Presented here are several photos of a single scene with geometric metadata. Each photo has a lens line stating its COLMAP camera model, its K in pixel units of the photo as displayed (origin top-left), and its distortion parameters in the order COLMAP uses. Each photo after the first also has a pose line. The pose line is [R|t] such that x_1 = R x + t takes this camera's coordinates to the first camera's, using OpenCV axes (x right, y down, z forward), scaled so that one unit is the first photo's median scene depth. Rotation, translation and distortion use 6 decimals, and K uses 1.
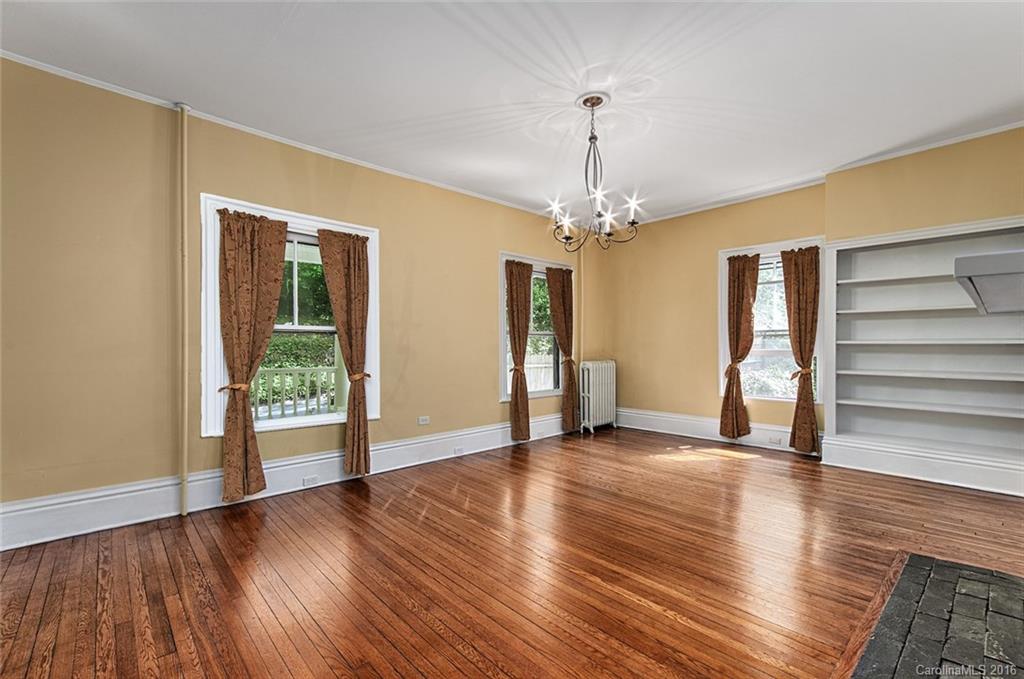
lens RADIAL K [[470.7, 0, 509.4], [0, 470.7, 348.9], [0, 0, 1]] dist [0.000541, -0.000022]
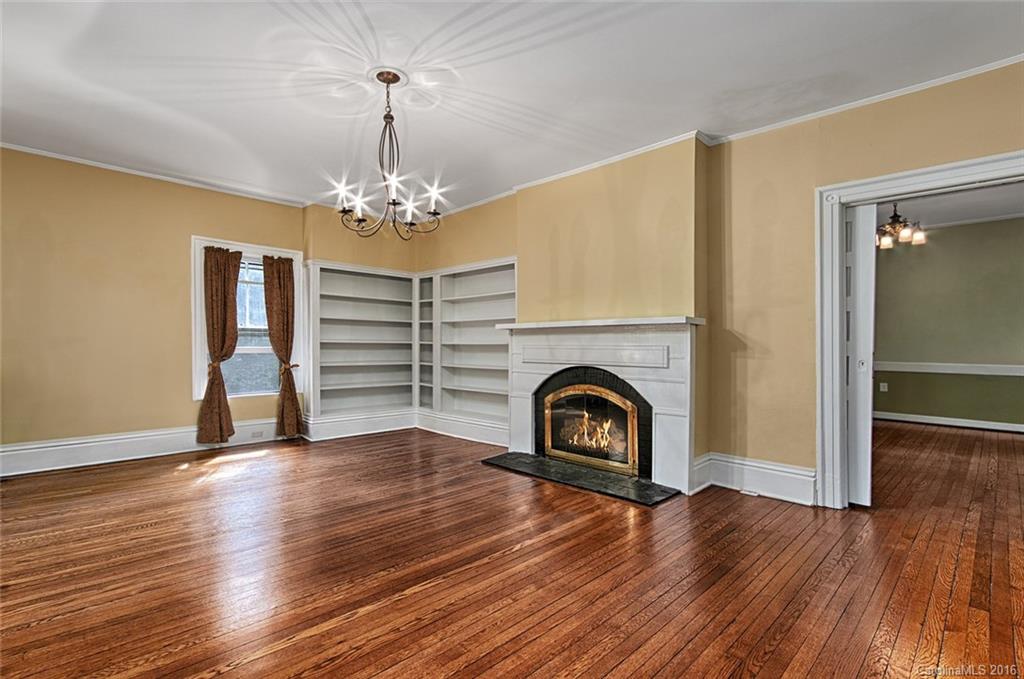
lens RADIAL K [[415.1, 0, 512.0], [0, 415.1, 339.5], [0, 0, 1]] dist [-0.000705, -0.000054]
pose [[0.003378, 0.017906, 0.999834, -0.371724], [0.000182, 0.999840, -0.017906, 0.000934], [-0.999994, 0.000243, 0.003374, 0.447557]]
